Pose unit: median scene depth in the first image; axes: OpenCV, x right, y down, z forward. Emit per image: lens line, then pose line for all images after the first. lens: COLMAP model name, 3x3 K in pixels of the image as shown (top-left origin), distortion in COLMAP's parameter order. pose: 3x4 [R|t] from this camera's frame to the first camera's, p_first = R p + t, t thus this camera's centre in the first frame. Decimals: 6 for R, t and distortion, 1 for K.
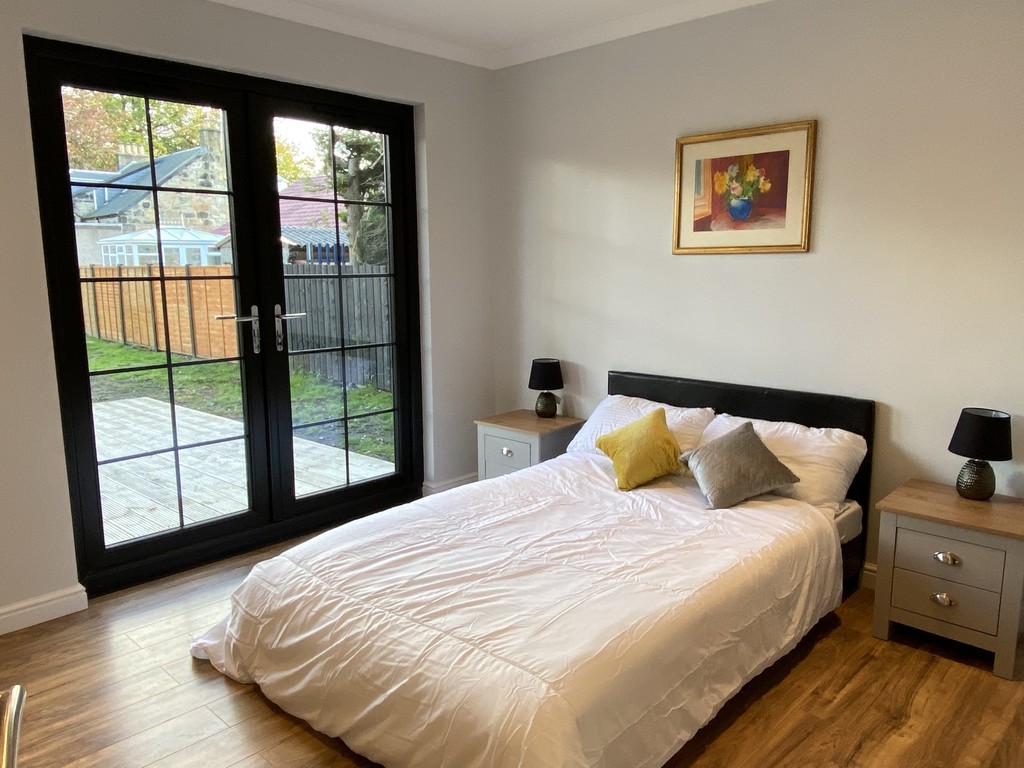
lens RADIAL K [[801.3, 0, 503.7], [0, 801.3, 381.3], [0, 0, 1]] dist [0.069269, -0.067092]
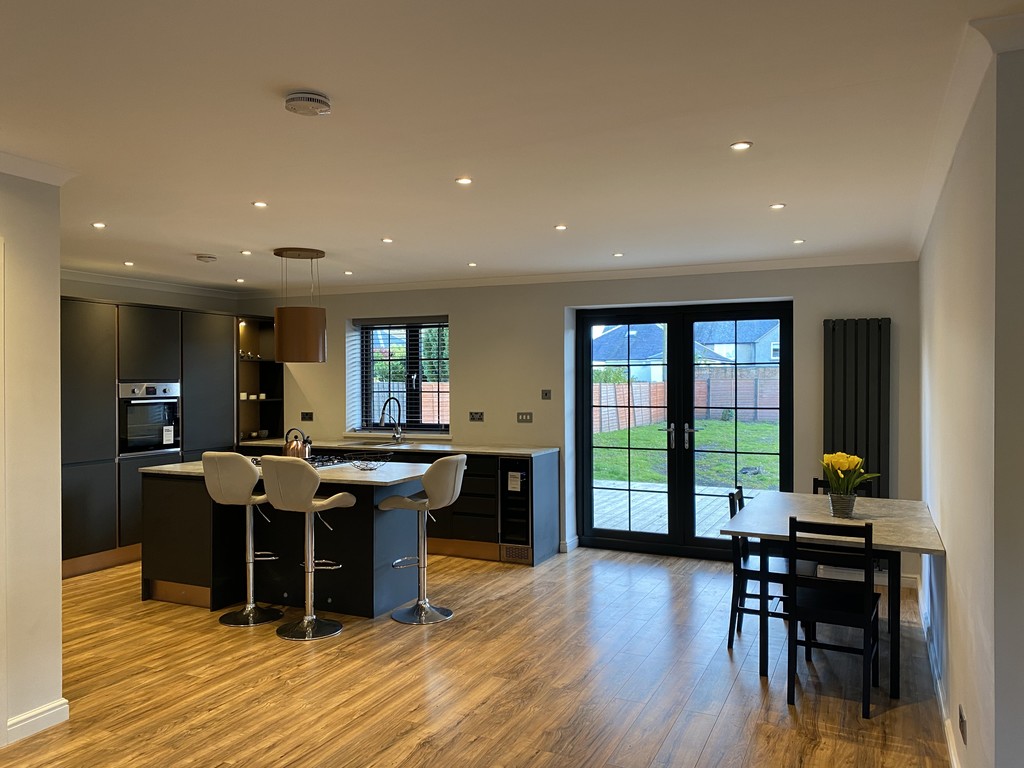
lens RADIAL K [[782.8, 0, 517.1], [0, 782.8, 384.3], [0, 0, 1]] dist [0.052474, -0.059129]
pose [[0.326826, 0.005248, -0.945070, 1.368876], [-0.142951, 0.988754, -0.043945, -0.052119], [0.934211, 0.149461, 0.323900, 0.062429]]
